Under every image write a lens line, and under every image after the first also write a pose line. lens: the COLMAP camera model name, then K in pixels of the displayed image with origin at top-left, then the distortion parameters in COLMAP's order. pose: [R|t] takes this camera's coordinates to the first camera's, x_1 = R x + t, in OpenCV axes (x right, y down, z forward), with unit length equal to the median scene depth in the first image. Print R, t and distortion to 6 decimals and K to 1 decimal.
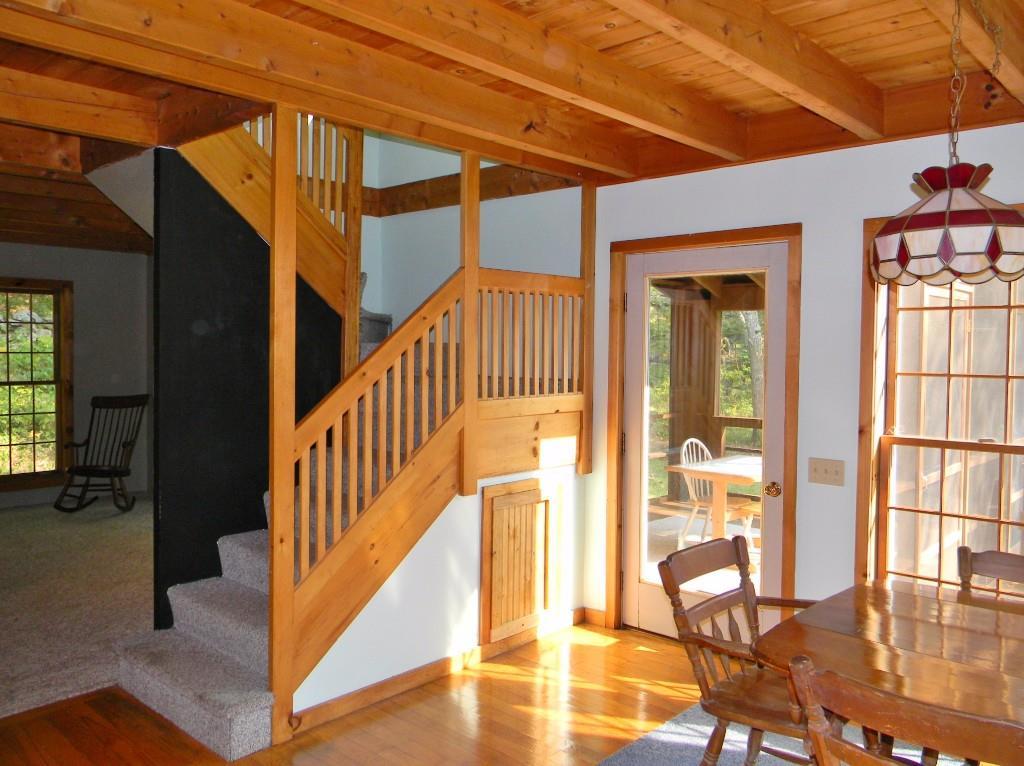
lens RADIAL K [[829.6, 0, 511.1], [0, 829.6, 382.3], [0, 0, 1]] dist [-0.009122, -0.002990]
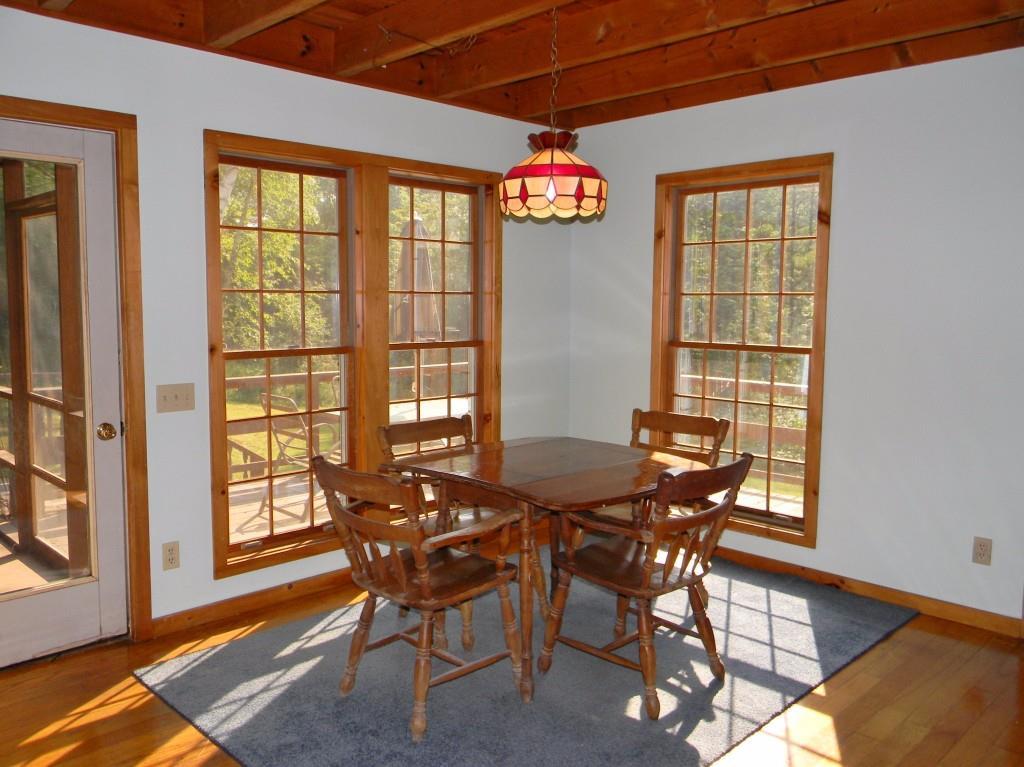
lens RADIAL K [[829.6, 0, 511.6], [0, 829.6, 379.5], [0, 0, 1]] dist [-0.009122, -0.002990]
pose [[0.041863, -0.114275, 0.992567, -0.521586], [0.037027, 0.992933, 0.112755, -0.002654], [-0.998437, 0.032032, 0.045798, 0.582282]]
